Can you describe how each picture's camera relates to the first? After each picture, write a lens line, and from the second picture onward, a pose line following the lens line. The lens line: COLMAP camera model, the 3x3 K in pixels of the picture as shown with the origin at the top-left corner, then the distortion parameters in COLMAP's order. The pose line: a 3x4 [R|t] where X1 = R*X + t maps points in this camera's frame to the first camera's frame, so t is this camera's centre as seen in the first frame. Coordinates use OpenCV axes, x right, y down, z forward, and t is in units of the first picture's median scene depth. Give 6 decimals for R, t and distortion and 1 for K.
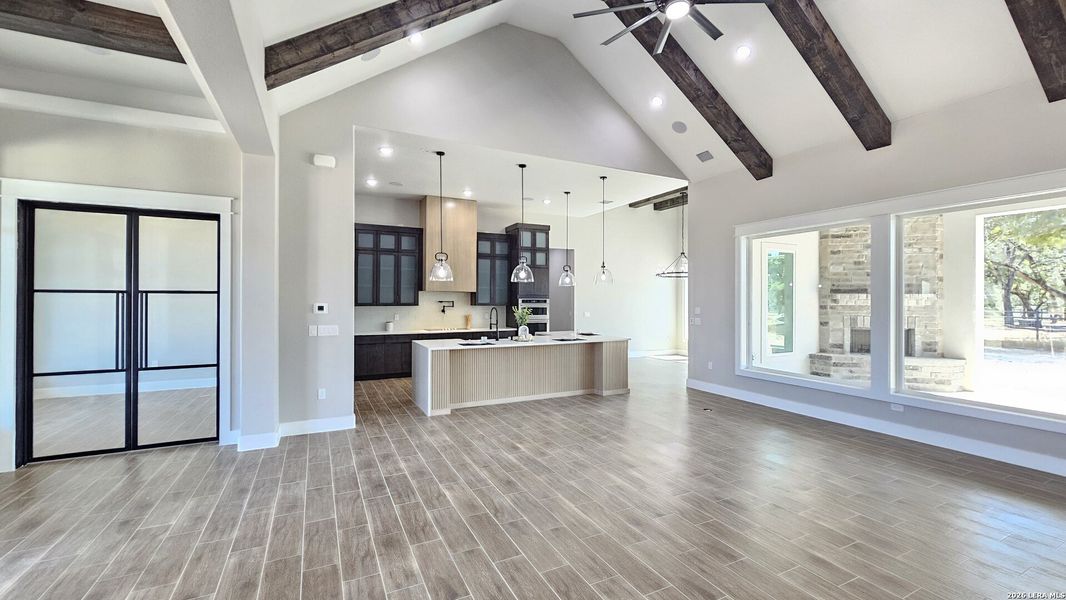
lens RADIAL K [[434.9, 0, 532.7], [0, 434.9, 299.3], [0, 0, 1]] dist [-0.002607, -0.000064]
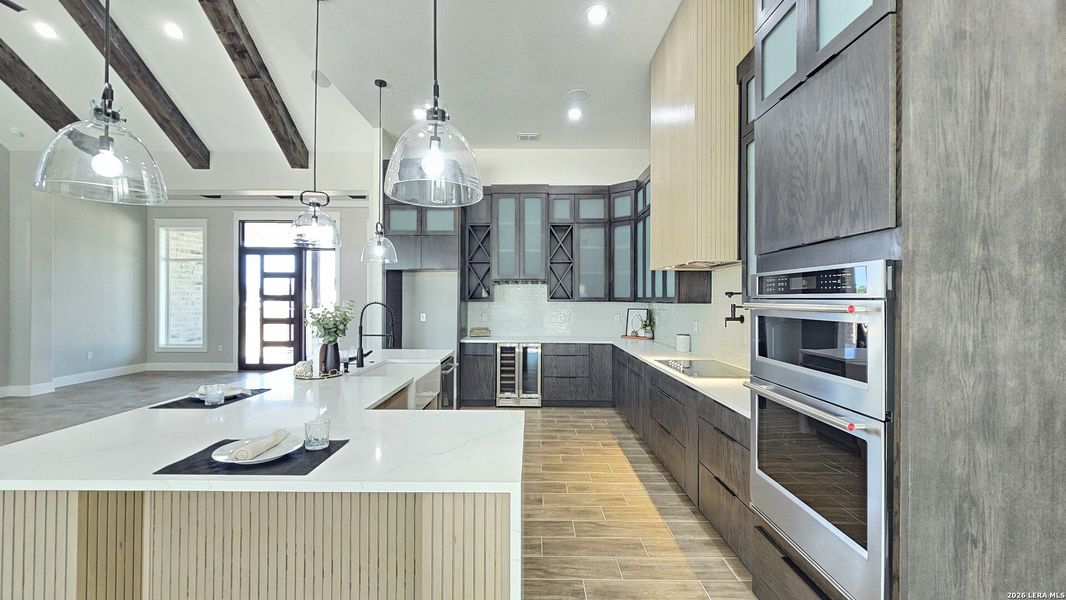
lens RADIAL K [[434.9, 0, 530.0], [0, 434.9, 297.9], [0, 0, 1]] dist [-0.002607, -0.000064]
pose [[-0.456665, -0.005579, -0.889621, 0.199651], [0.001711, 0.999973, -0.007149, 0.011450], [0.889637, -0.004787, -0.456643, 0.995096]]
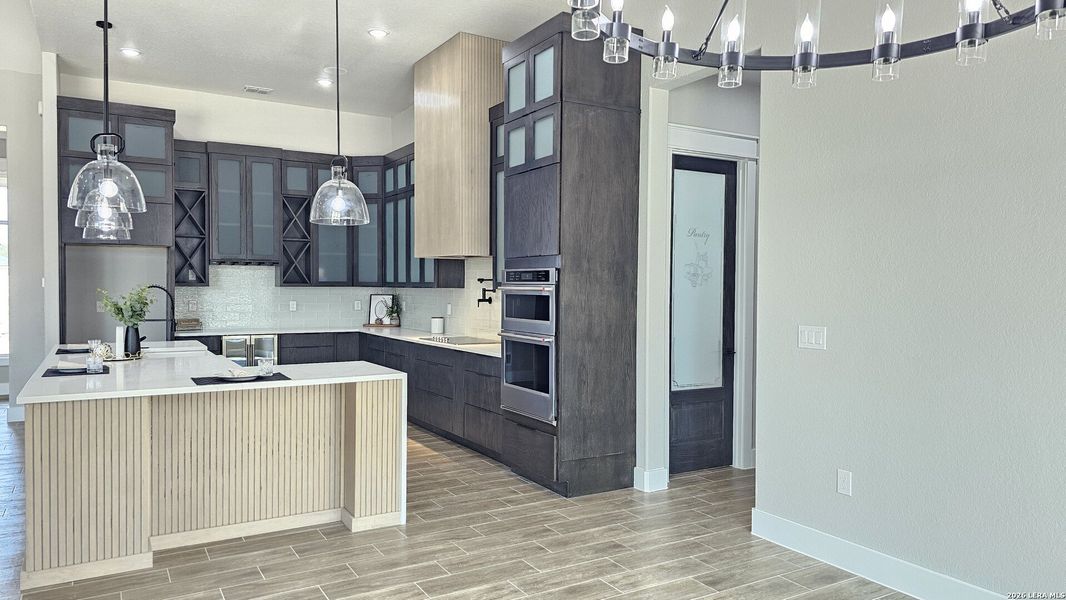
lens RADIAL K [[715.8, 0, 533.7], [0, 715.8, 309.0], [0, 0, 1]] dist [0.047648, 0.000385]
pose [[0.071615, 0.031628, -0.996931, 0.539956], [0.000084, 0.999497, 0.031715, 0.012268], [0.997432, -0.002355, 0.071576, 0.978647]]
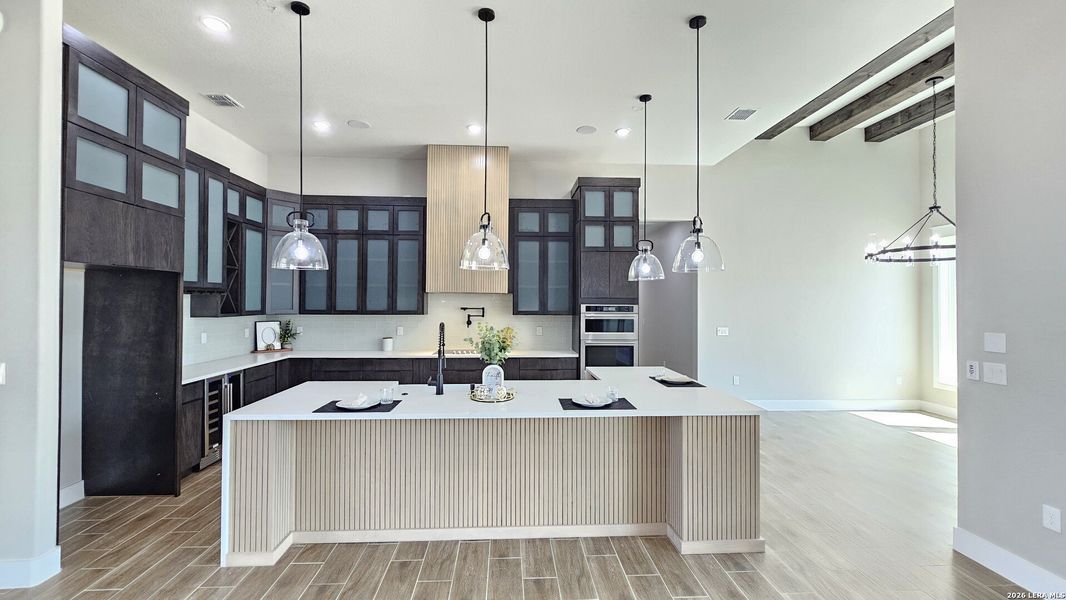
lens RADIAL K [[434.9, 0, 530.2], [0, 434.9, 298.0], [0, 0, 1]] dist [-0.002607, -0.000064]
pose [[0.915867, -0.002191, -0.401475, 0.142585], [-0.001500, 0.999959, -0.008879, -0.004611], [0.401479, 0.008734, 0.915827, 0.425132]]
